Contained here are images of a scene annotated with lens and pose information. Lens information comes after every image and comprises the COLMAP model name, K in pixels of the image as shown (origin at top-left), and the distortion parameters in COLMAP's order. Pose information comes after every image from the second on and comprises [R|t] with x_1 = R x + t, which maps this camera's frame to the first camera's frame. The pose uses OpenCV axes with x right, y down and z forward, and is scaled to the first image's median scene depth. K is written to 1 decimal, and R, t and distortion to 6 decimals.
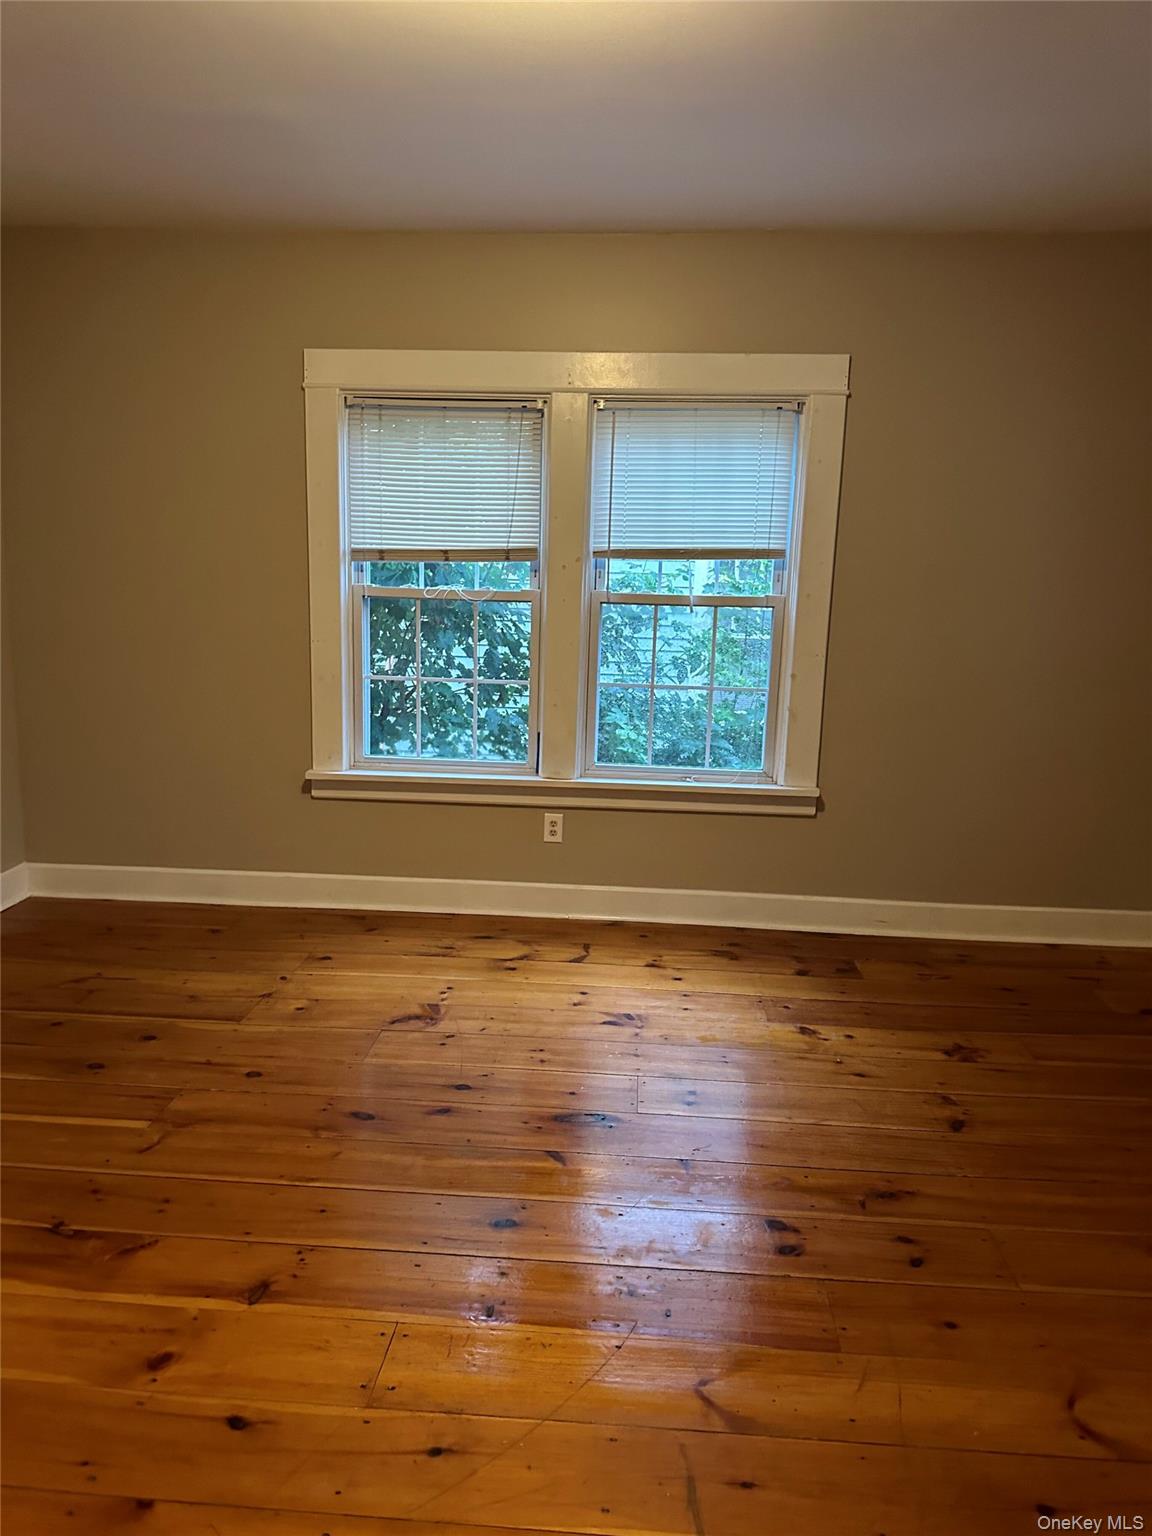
lens RADIAL K [[1112.5, 0, 599.3], [0, 1112.5, 771.7], [0, 0, 1]] dist [0.046599, -0.049009]
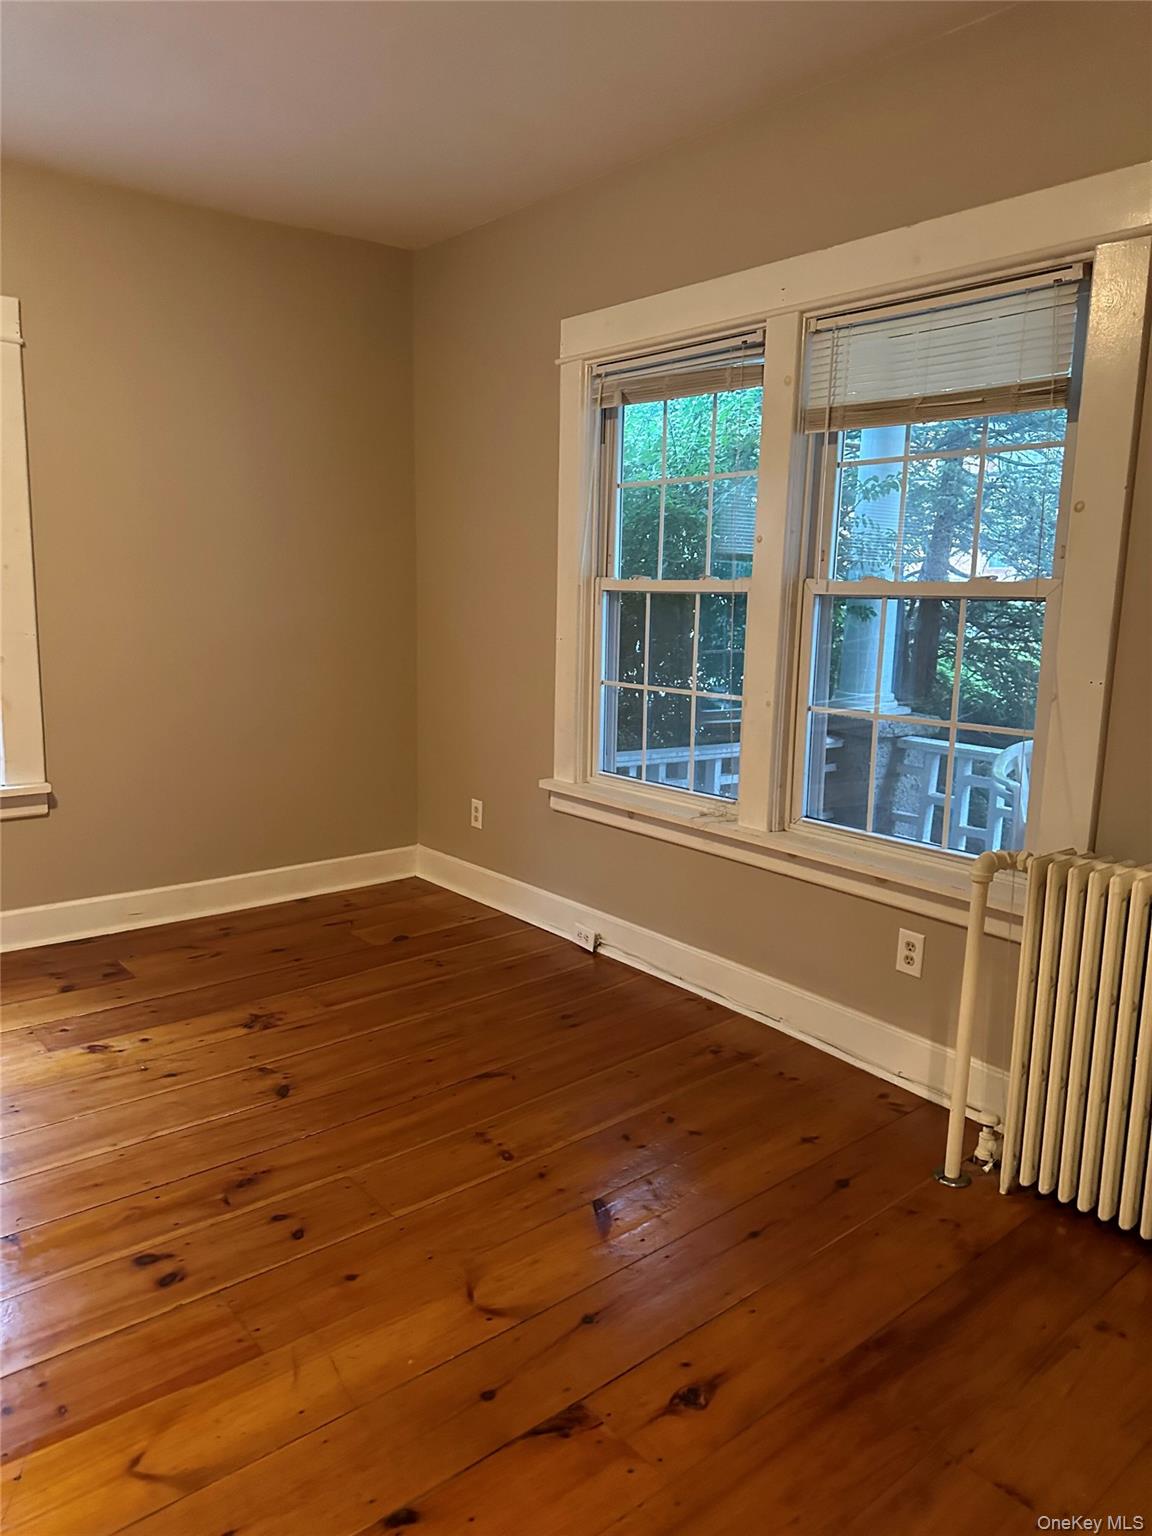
lens RADIAL K [[1112.5, 0, 570.8], [0, 1112.5, 756.2], [0, 0, 1]] dist [0.046599, -0.049009]
pose [[0.739936, -0.127559, 0.660473, -0.103284], [0.120799, 0.991092, 0.056080, -0.007884], [-0.661742, 0.038289, 0.748753, 0.054908]]
